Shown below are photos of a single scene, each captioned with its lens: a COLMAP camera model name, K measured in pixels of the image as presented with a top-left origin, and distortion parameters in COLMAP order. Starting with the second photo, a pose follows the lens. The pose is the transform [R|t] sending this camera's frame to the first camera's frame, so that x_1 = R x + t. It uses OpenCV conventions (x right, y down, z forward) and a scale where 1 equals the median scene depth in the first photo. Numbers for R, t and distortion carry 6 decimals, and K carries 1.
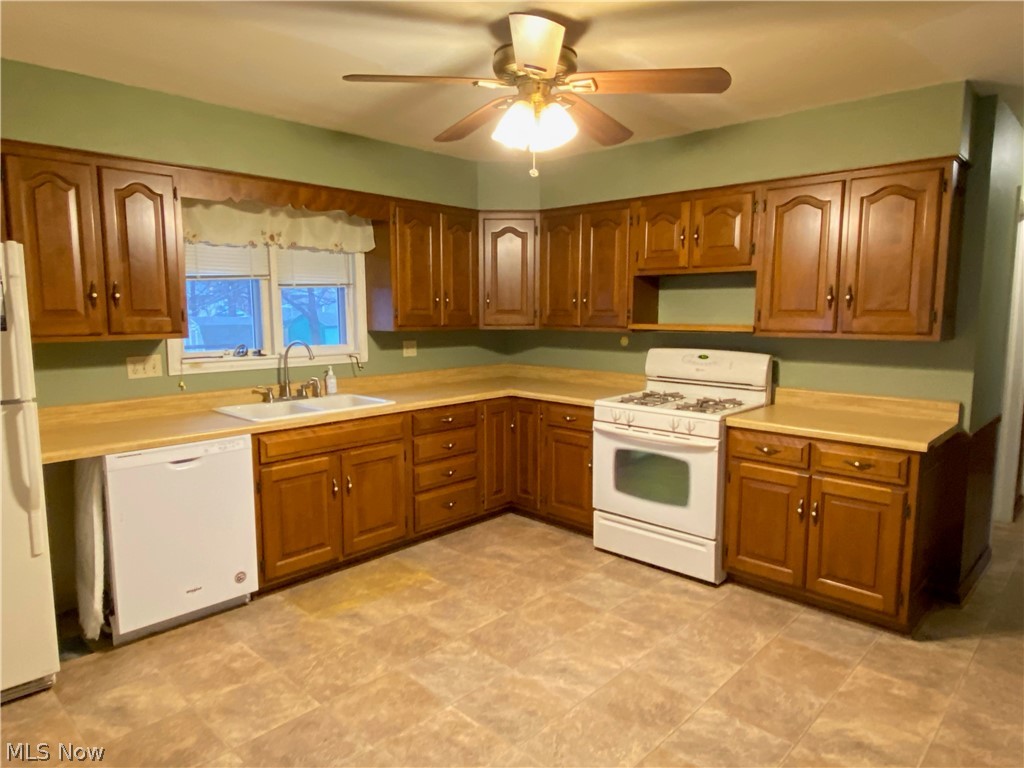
lens RADIAL K [[656.5, 0, 512.0], [0, 656.5, 384.0], [0, 0, 1]] dist [0.032749, -0.026636]
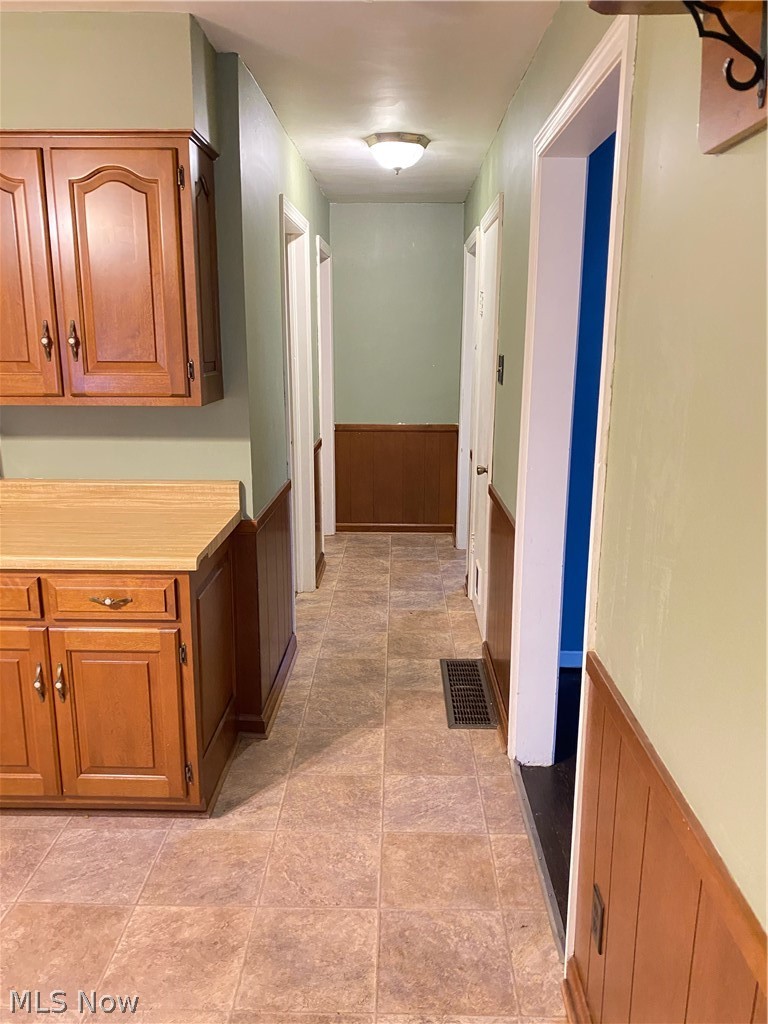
lens RADIAL K [[768.4, 0, 384.0], [0, 768.4, 512.0], [0, 0, 1]] dist [-0.005515, -0.000827]
pose [[0.737416, -0.142950, 0.660139, 0.224348], [0.075914, 0.988696, 0.129296, -0.042127], [-0.671159, -0.045231, 0.739932, 0.248538]]
